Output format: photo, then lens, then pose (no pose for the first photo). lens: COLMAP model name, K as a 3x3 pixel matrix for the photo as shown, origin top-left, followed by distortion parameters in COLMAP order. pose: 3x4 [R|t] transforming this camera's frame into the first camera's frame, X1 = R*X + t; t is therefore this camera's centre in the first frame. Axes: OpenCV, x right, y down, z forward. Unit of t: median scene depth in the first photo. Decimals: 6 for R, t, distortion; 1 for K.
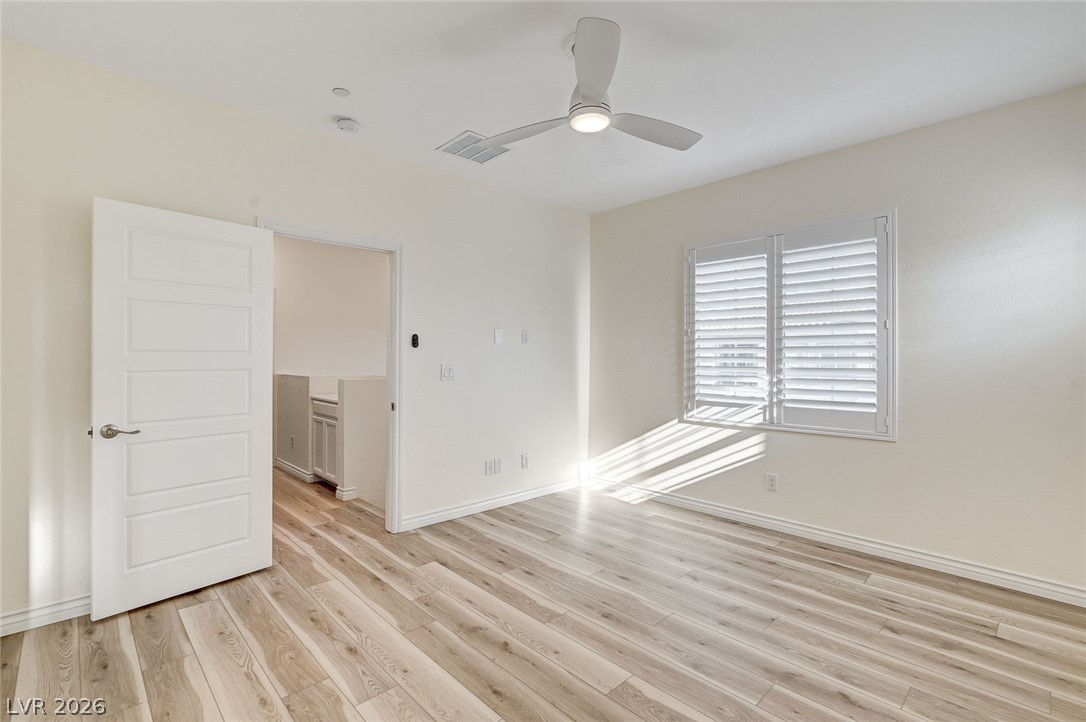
lens RADIAL K [[487.8, 0, 544.2], [0, 487.8, 357.3], [0, 0, 1]] dist [0.000145, 0.000145]
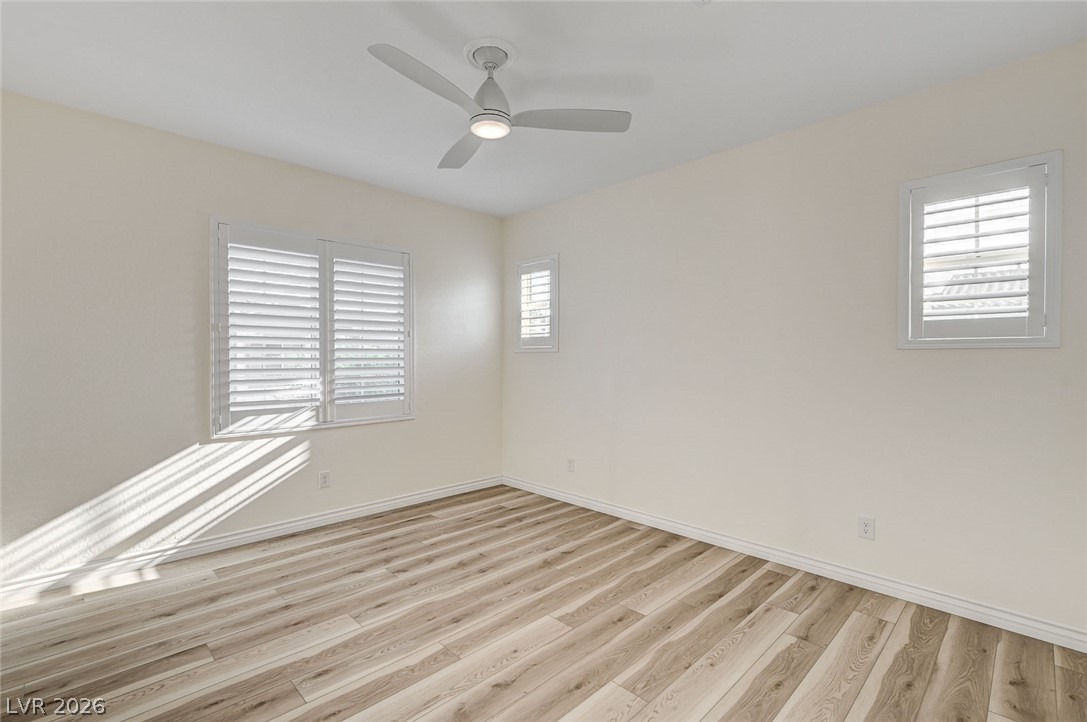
lens RADIAL K [[488.2, 0, 544.7], [0, 488.2, 357.3], [0, 0, 1]] dist [0.000145, 0.000145]
pose [[-0.003907, -0.005471, 0.999977, -0.632093], [-0.000790, 0.999985, 0.005468, -0.009208], [-0.999992, -0.000769, -0.003912, 0.601147]]
